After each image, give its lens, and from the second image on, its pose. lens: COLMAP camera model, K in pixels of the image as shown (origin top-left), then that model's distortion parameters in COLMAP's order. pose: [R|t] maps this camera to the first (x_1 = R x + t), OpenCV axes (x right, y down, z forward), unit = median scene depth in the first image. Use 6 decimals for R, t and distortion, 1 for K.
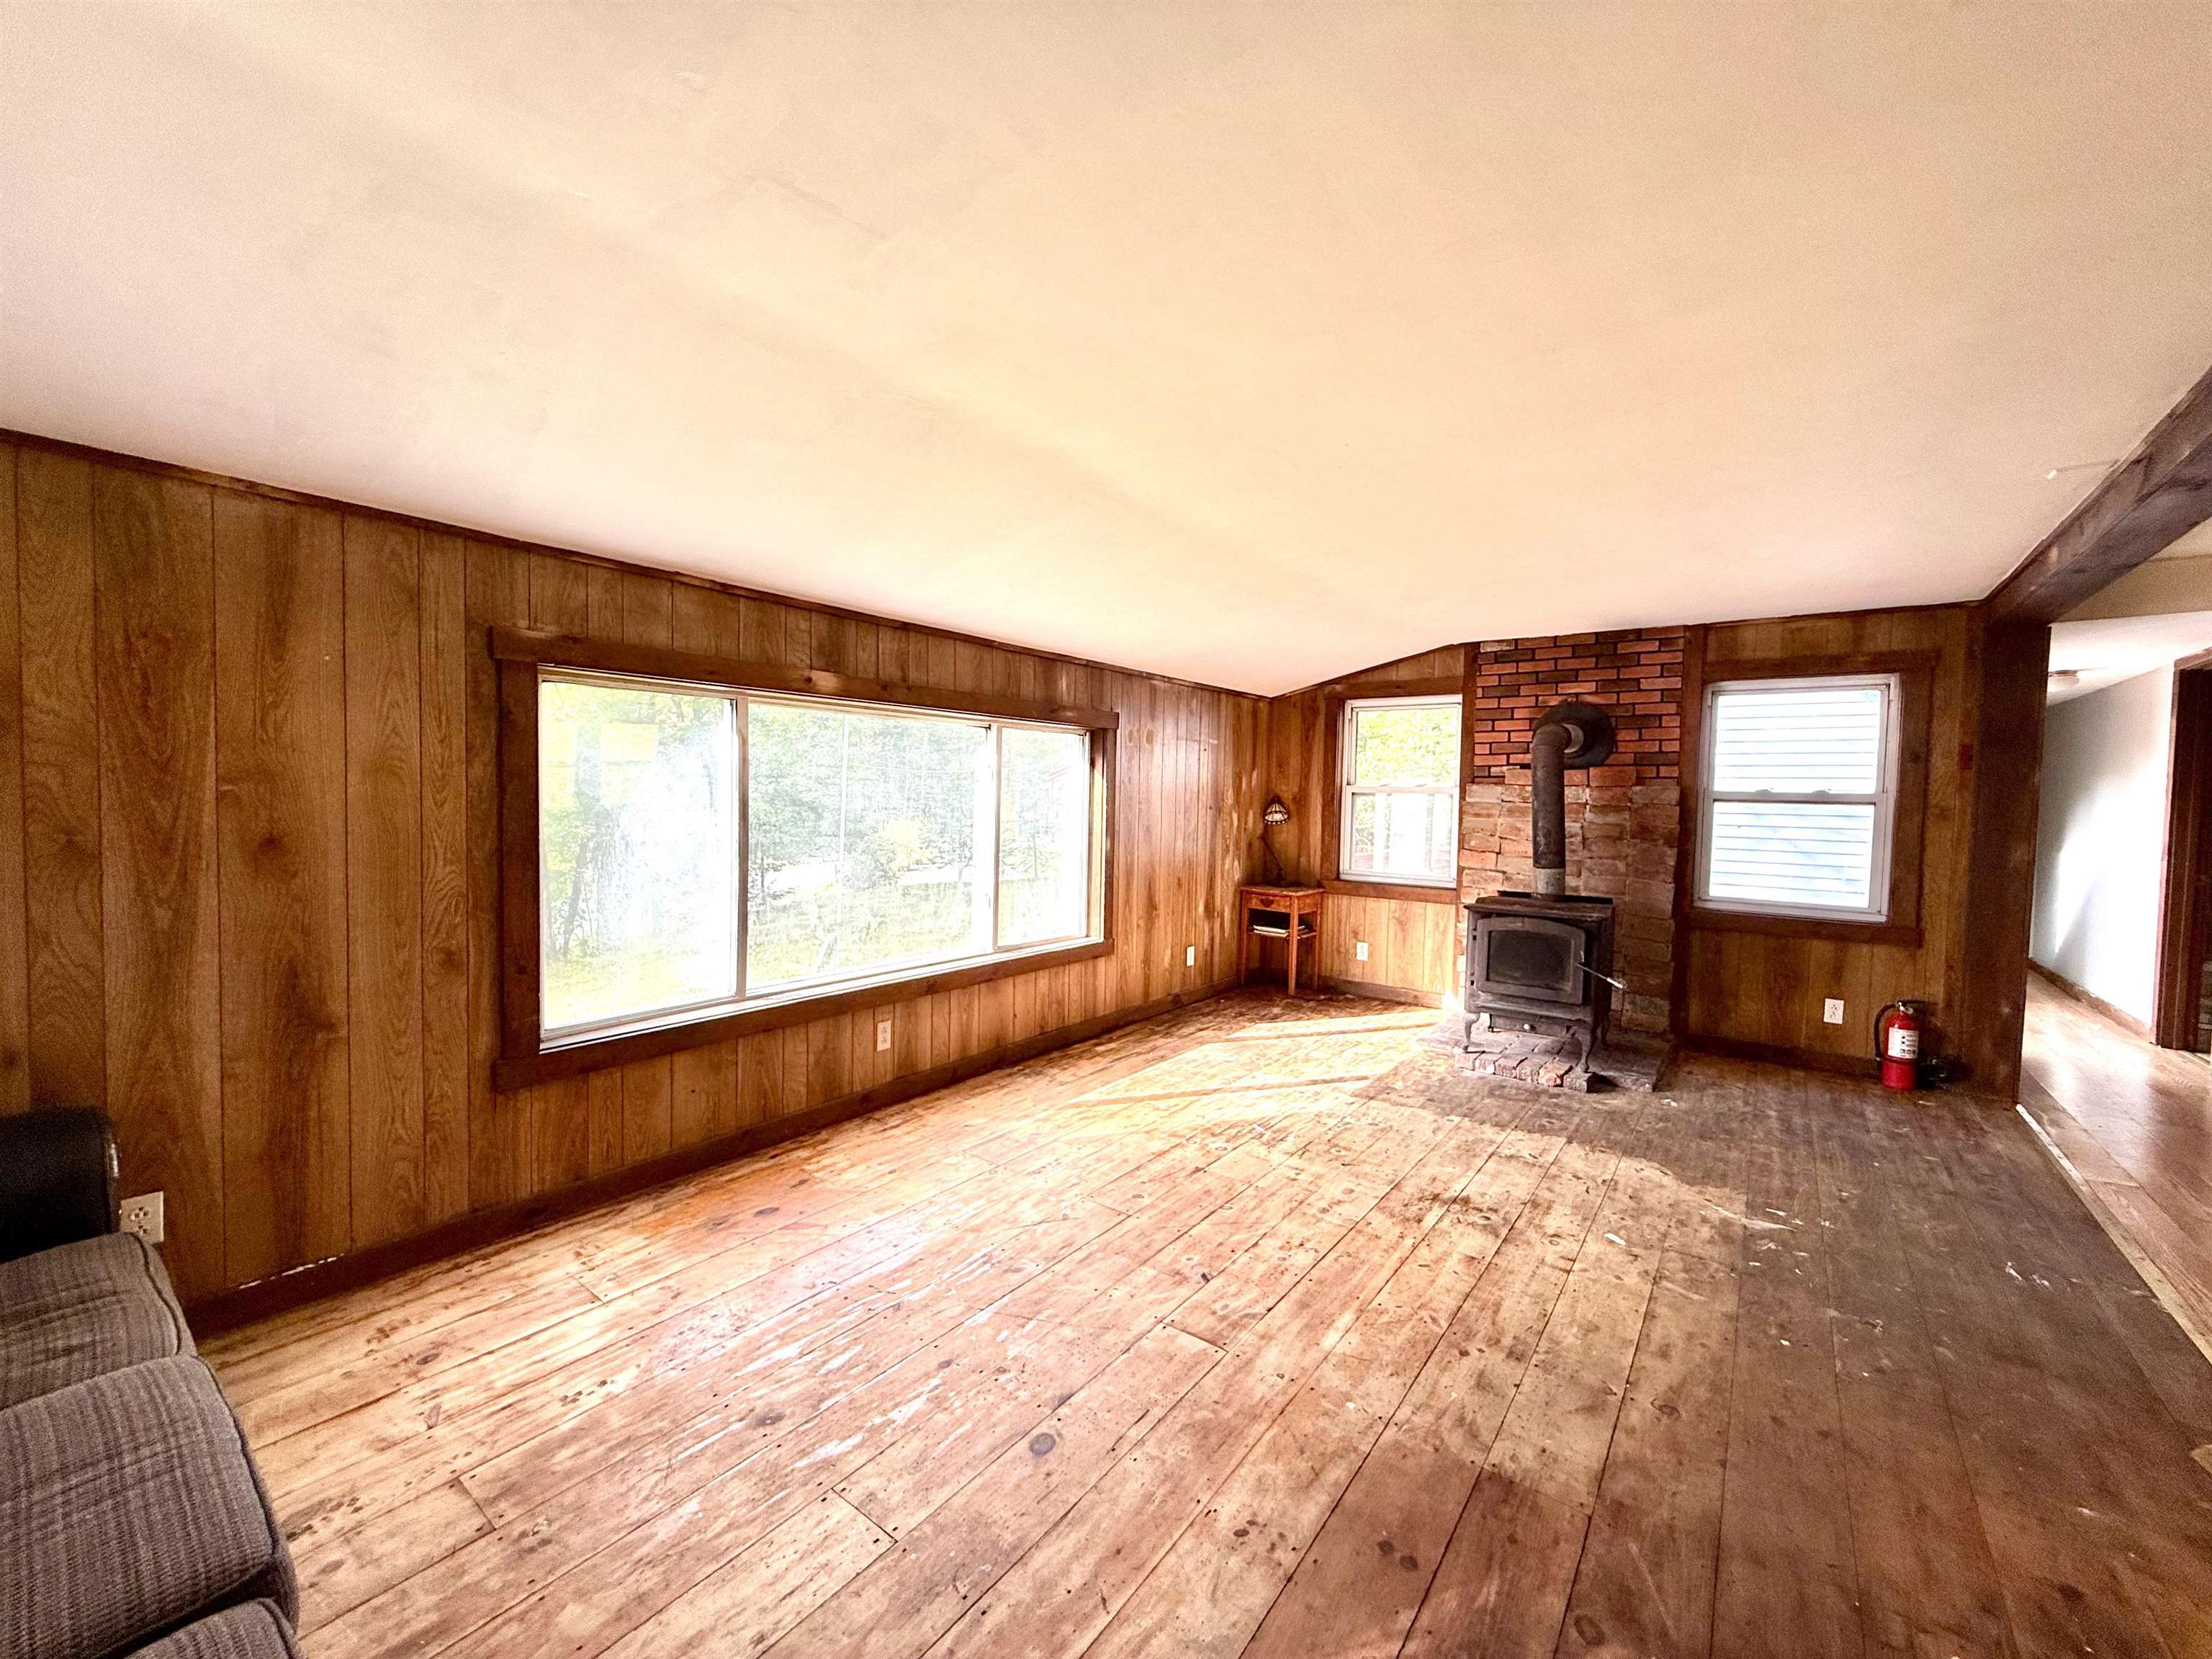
lens RADIAL K [[882.1, 0, 1098.5], [0, 882.1, 829.4], [0, 0, 1]] dist [-0.000267, -0.000082]
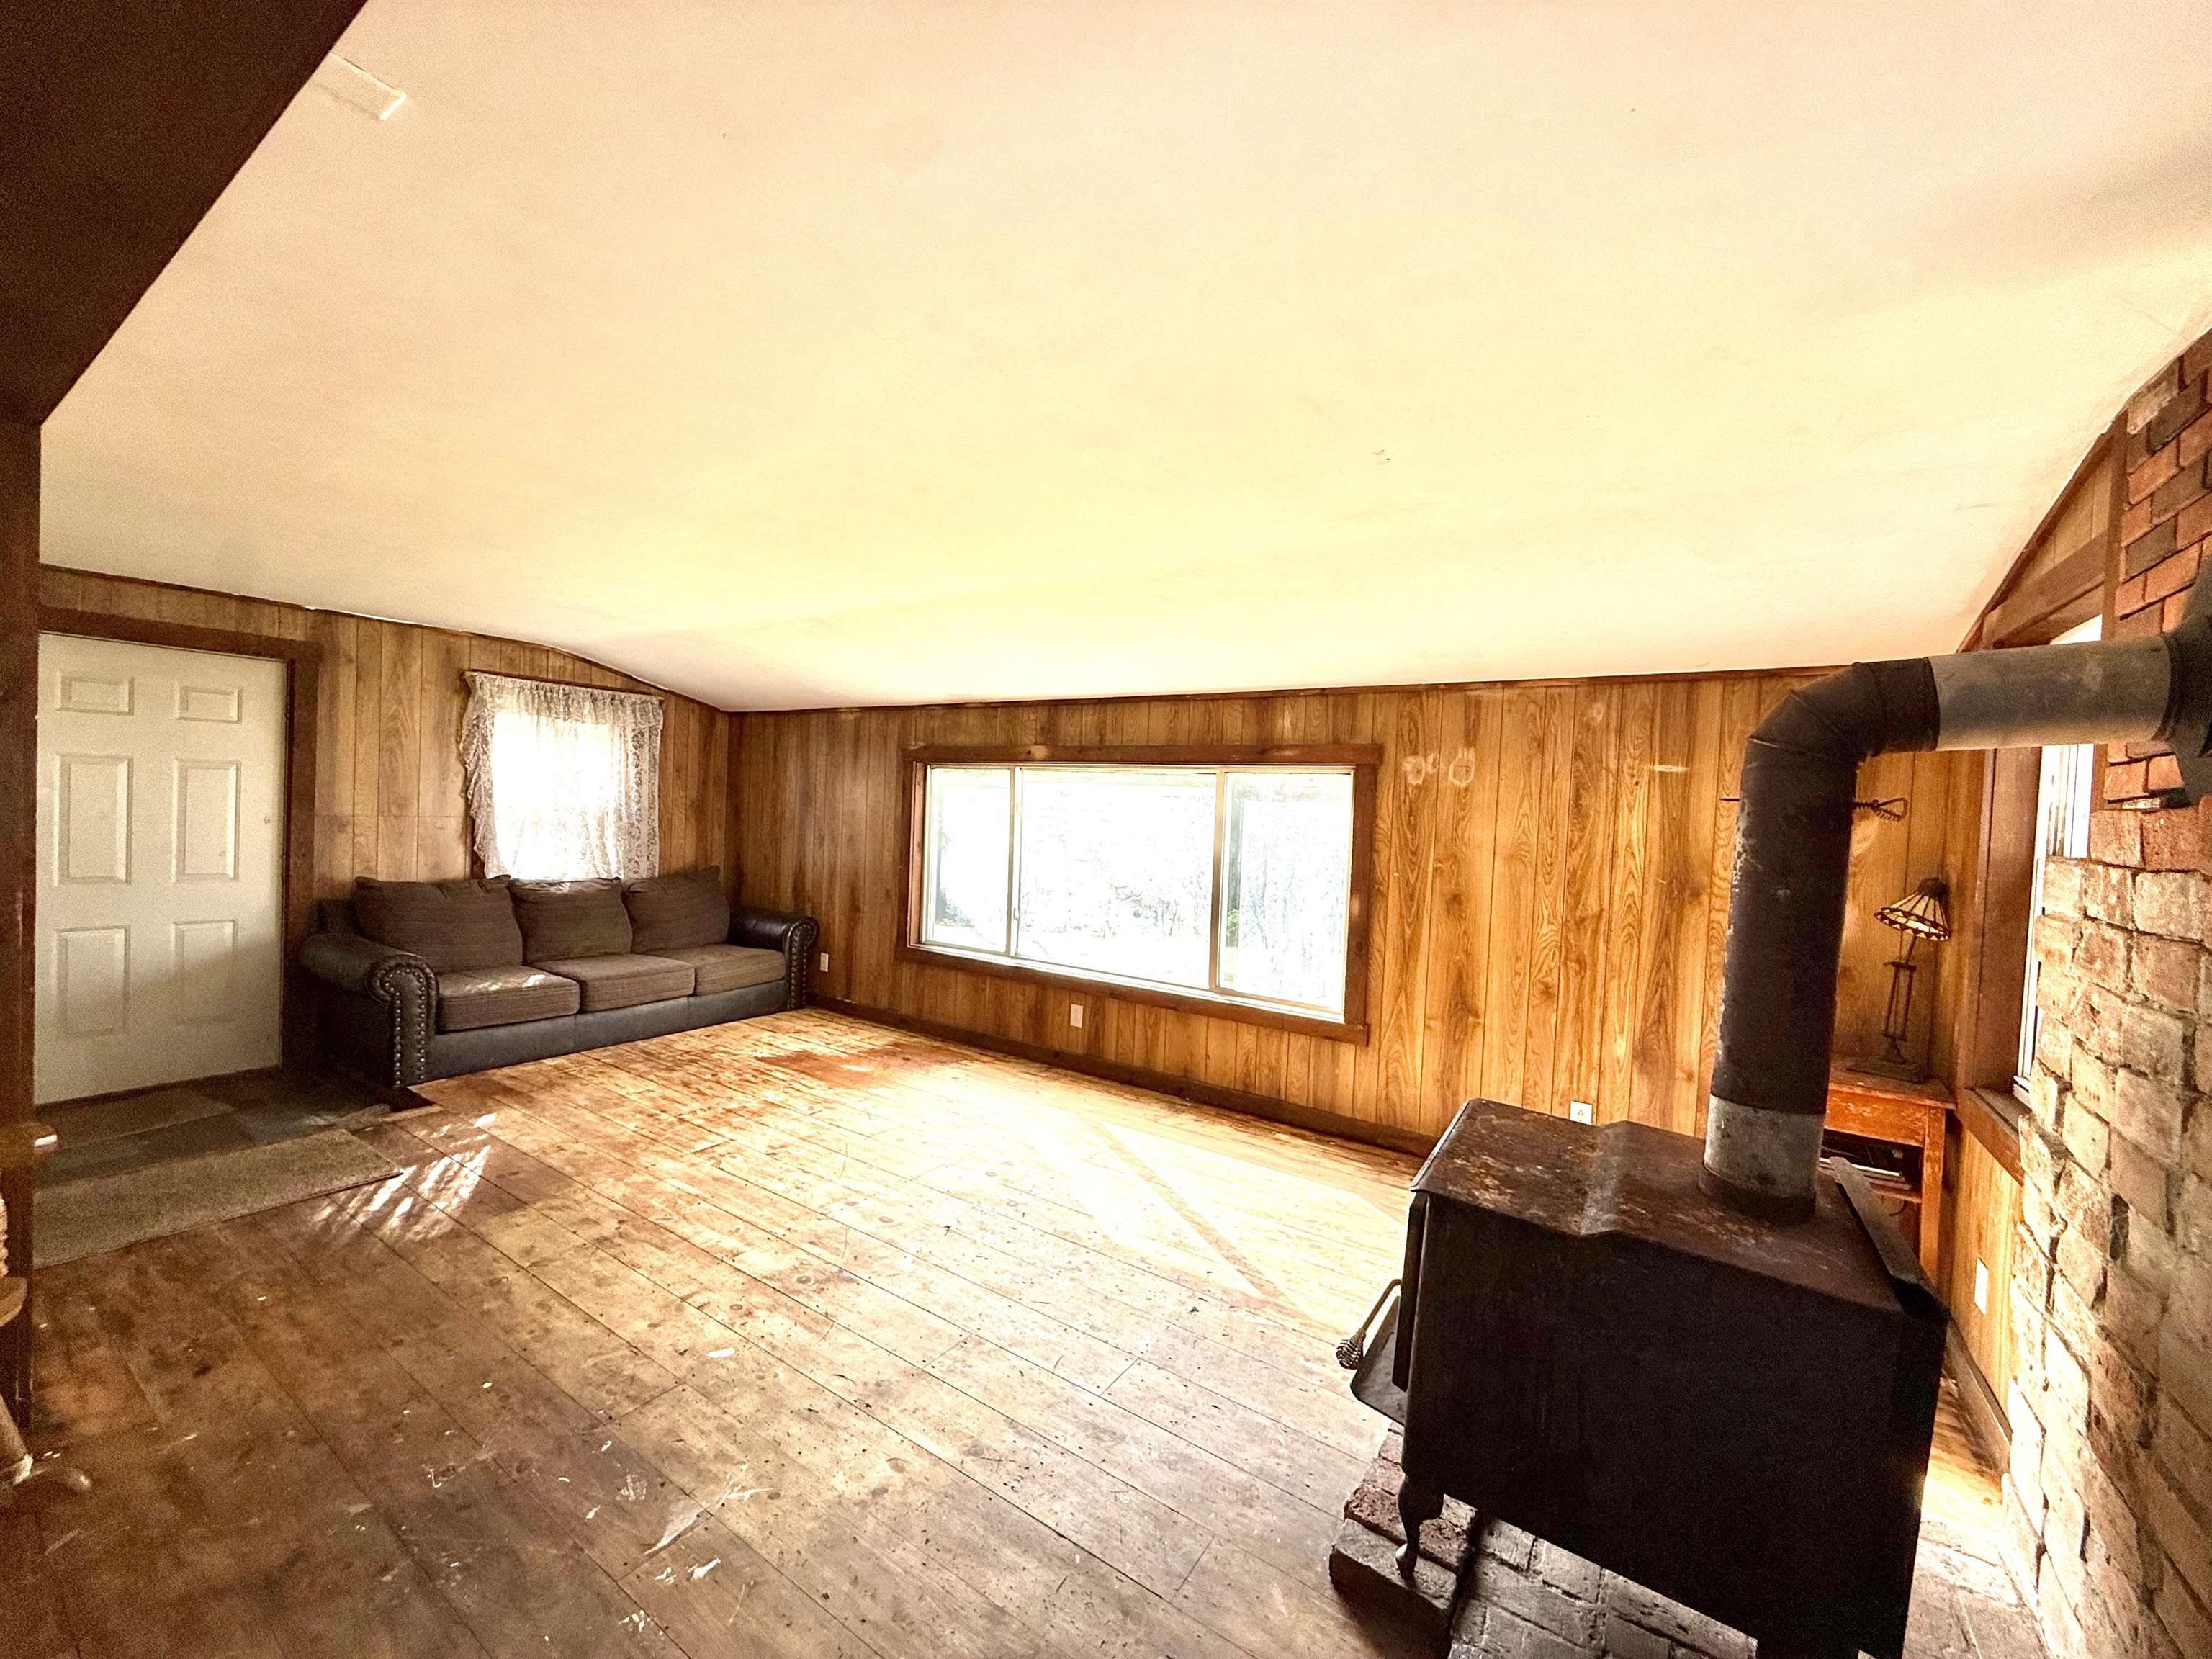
lens RADIAL K [[880.7, 0, 1099.8], [0, 880.7, 826.6], [0, 0, 1]] dist [-0.000262, -0.000192]
pose [[0.066760, 0.008175, -0.997736, 1.182463], [-0.081439, 0.996675, 0.002717, -0.057777], [0.994440, 0.081073, 0.067204, 1.030577]]
